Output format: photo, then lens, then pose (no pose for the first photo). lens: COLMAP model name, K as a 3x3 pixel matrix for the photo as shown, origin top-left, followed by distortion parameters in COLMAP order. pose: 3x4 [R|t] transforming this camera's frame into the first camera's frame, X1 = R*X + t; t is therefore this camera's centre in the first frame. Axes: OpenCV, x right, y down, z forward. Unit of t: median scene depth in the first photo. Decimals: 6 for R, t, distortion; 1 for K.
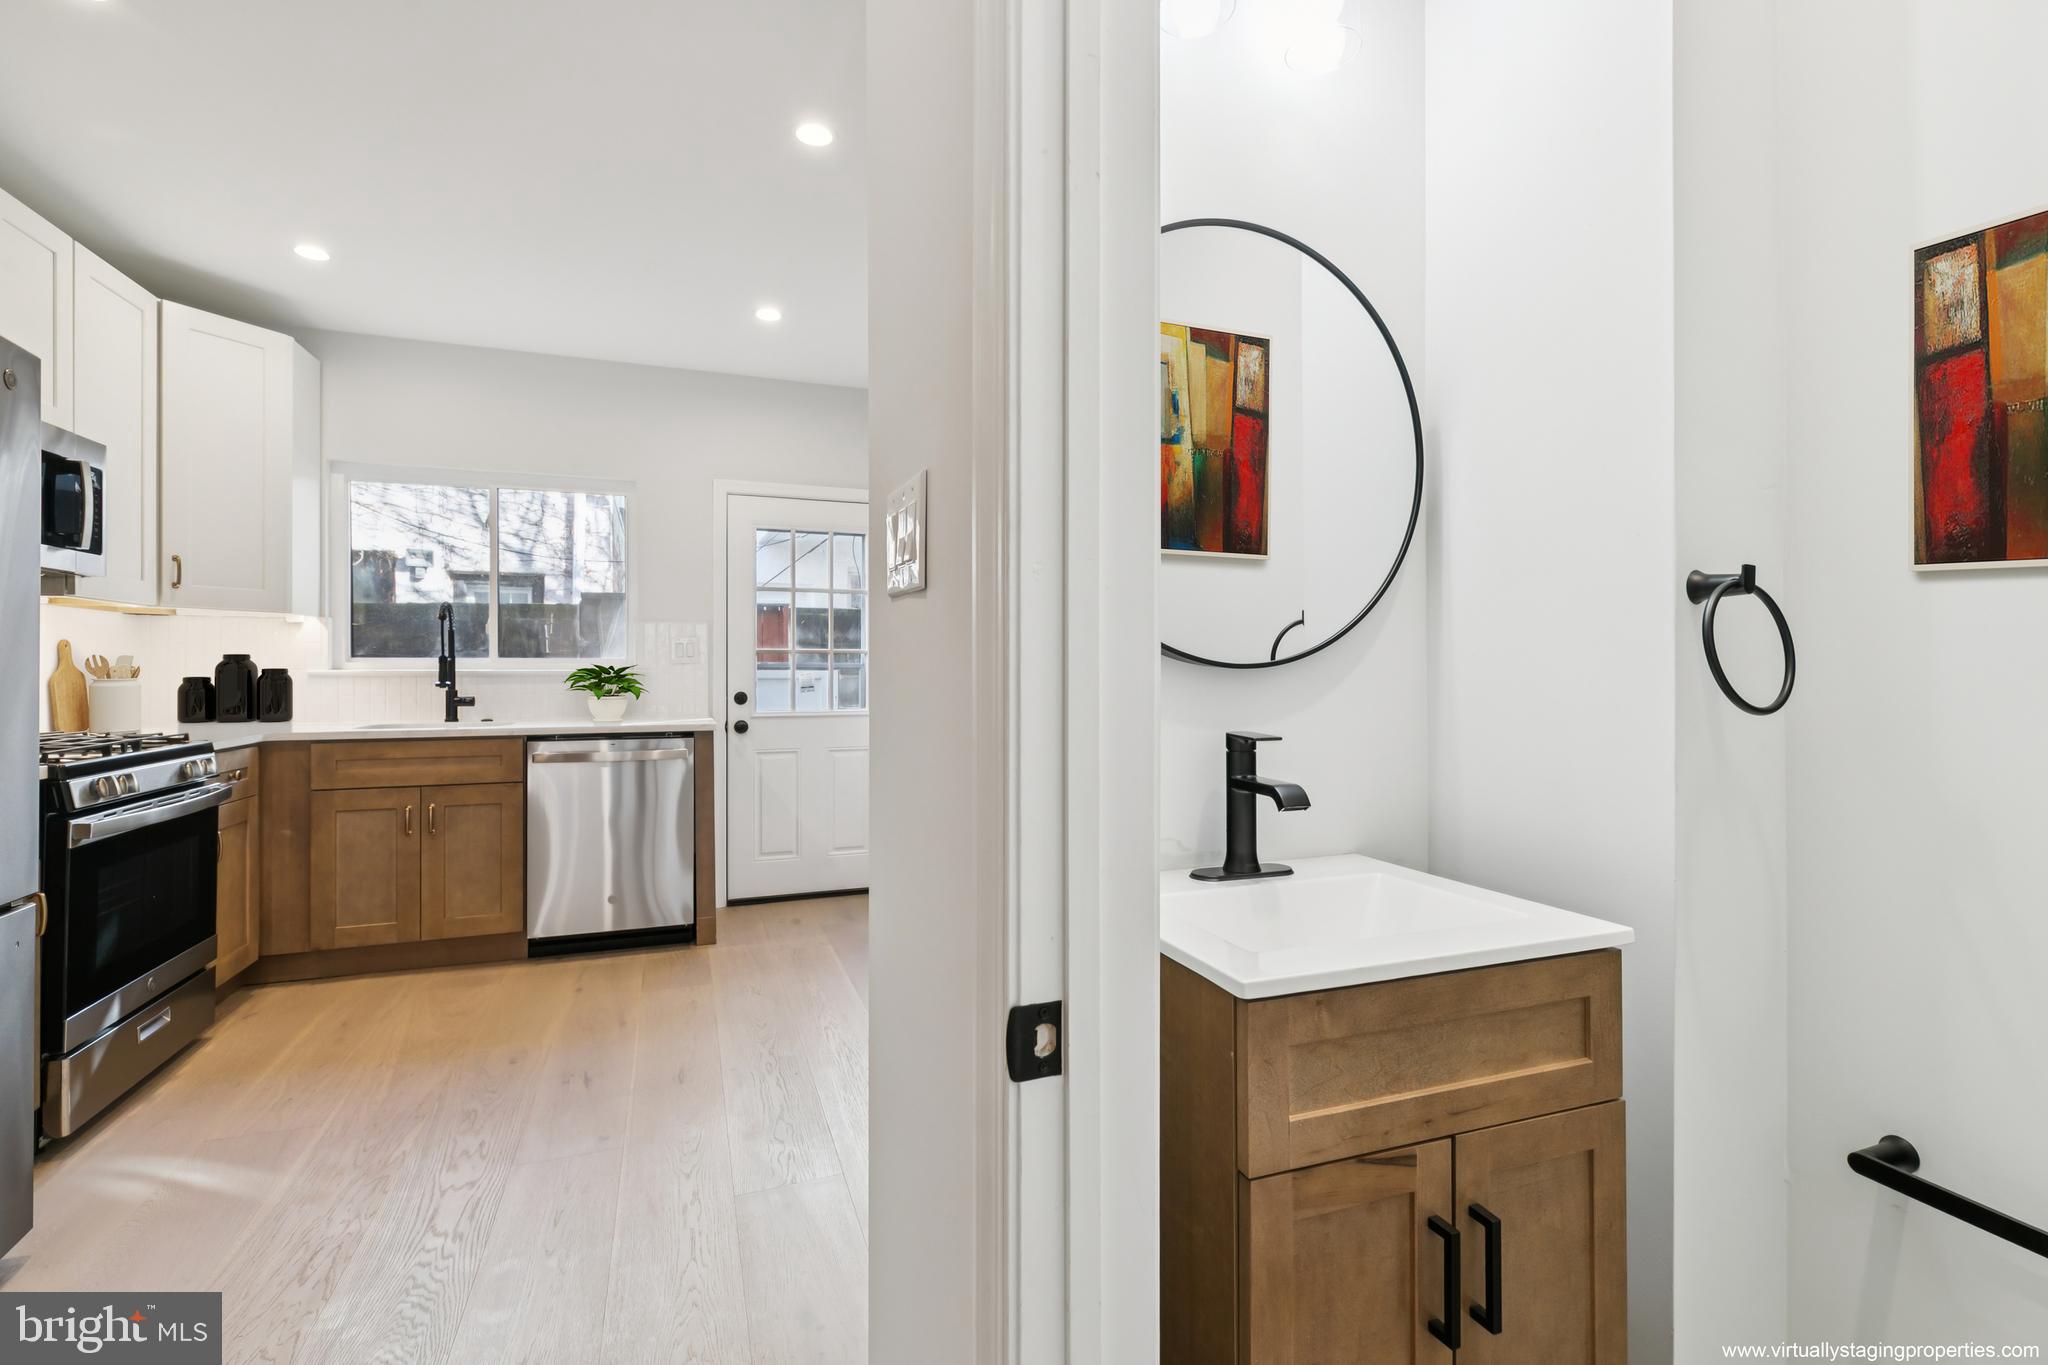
lens RADIAL K [[903.2, 0, 1012.6], [0, 903.2, 664.8], [0, 0, 1]] dist [0.000846, 0.000510]
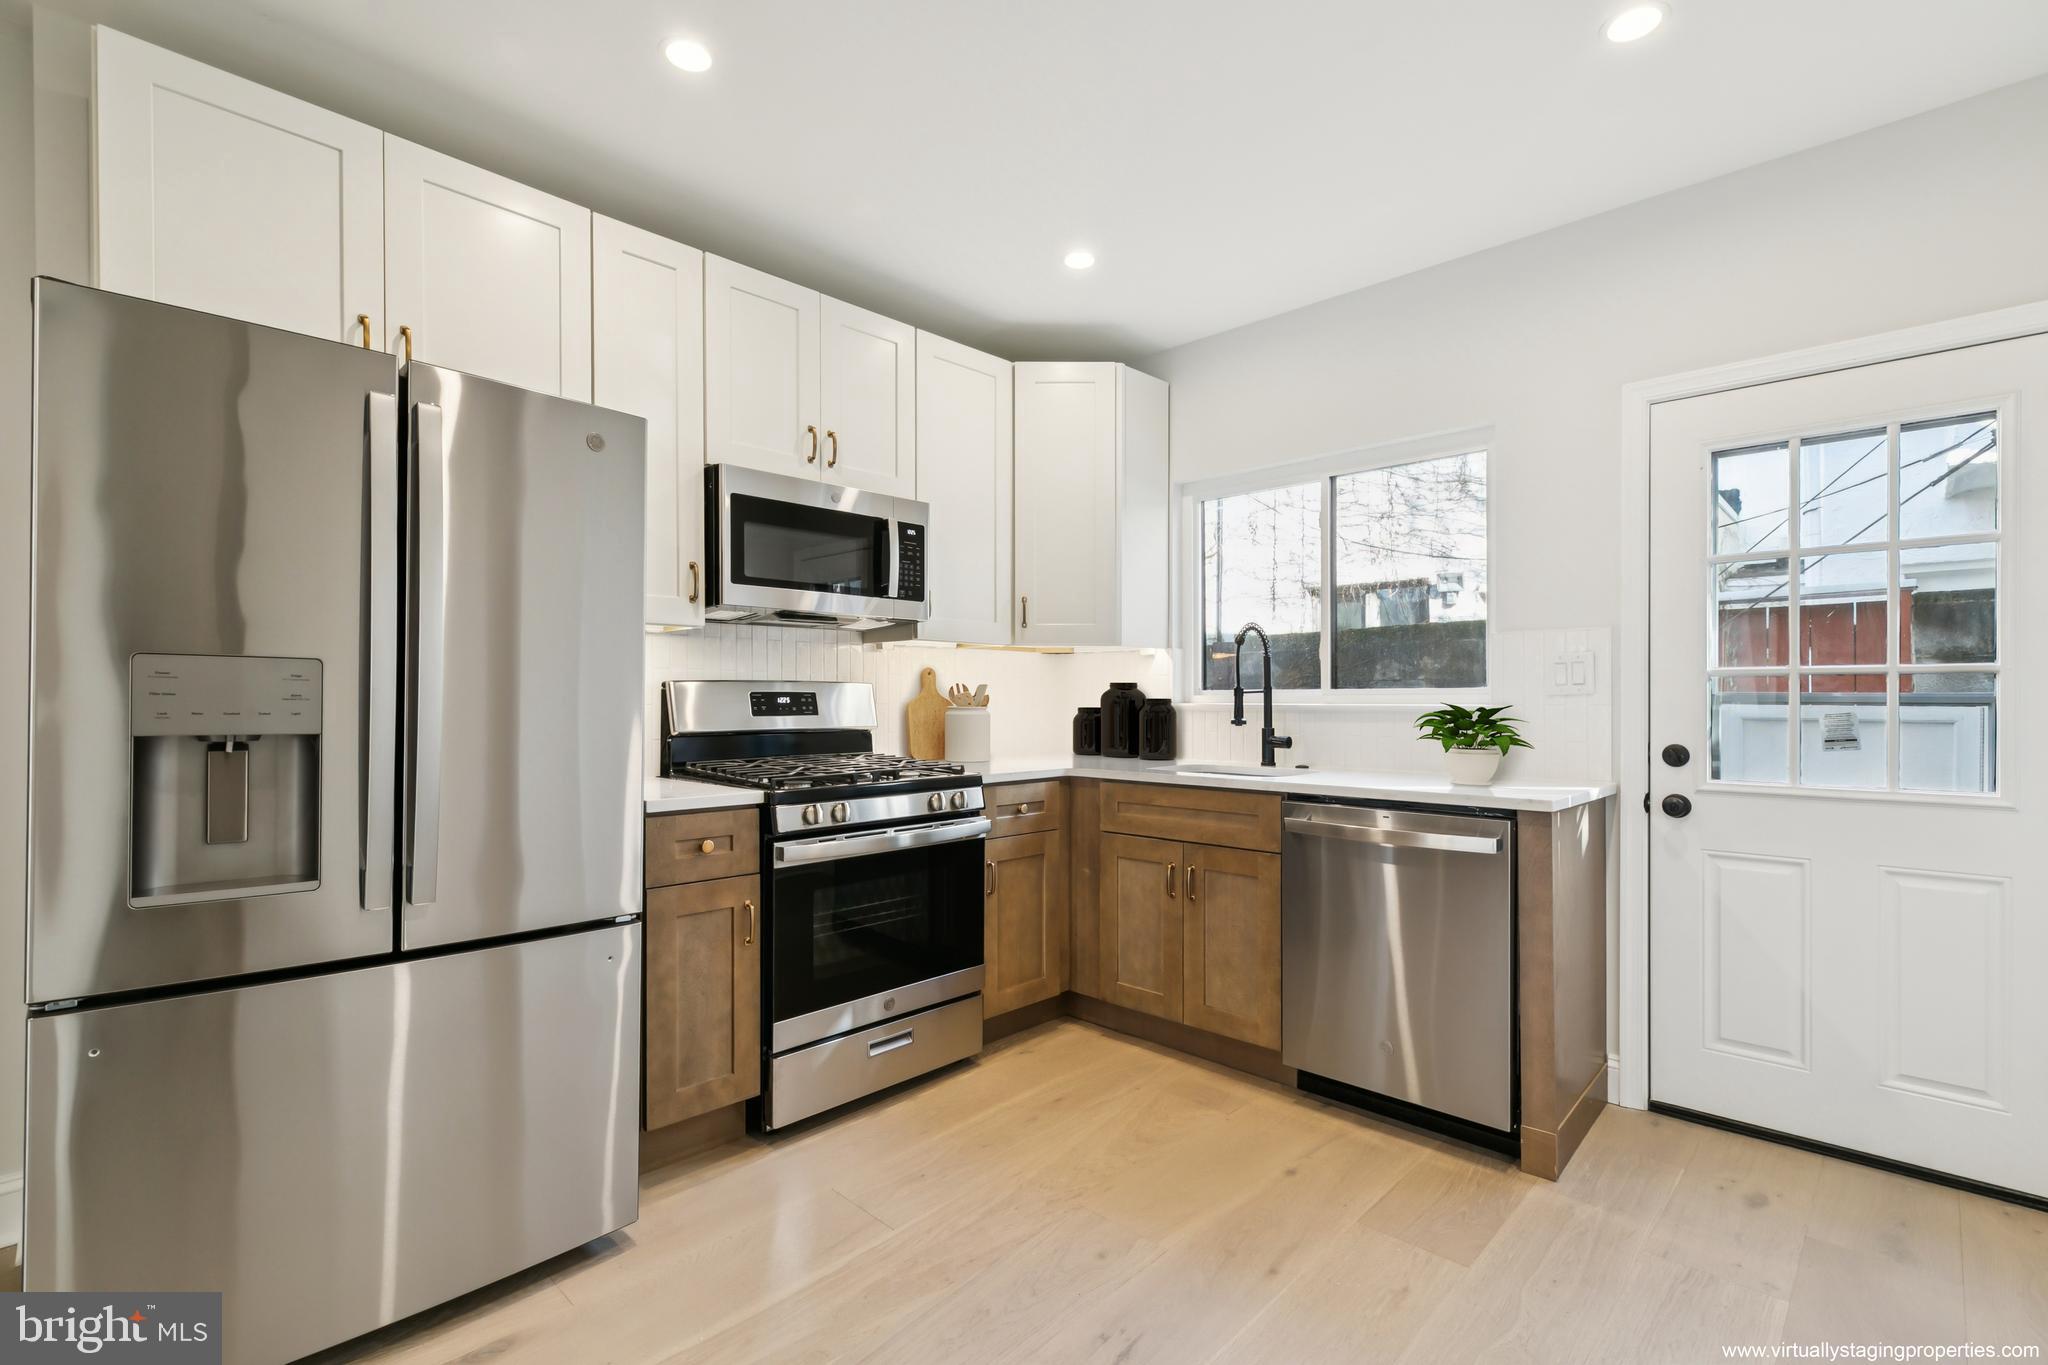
lens RADIAL K [[923.7, 0, 1039.3], [0, 923.7, 695.8], [0, 0, 1]] dist [0.000814, 0.000127]
pose [[0.435420, -0.001196, -0.900227, 0.065300], [0.003553, 0.999994, 0.000390, -0.003426], [0.900220, -0.003369, 0.435421, 0.486154]]
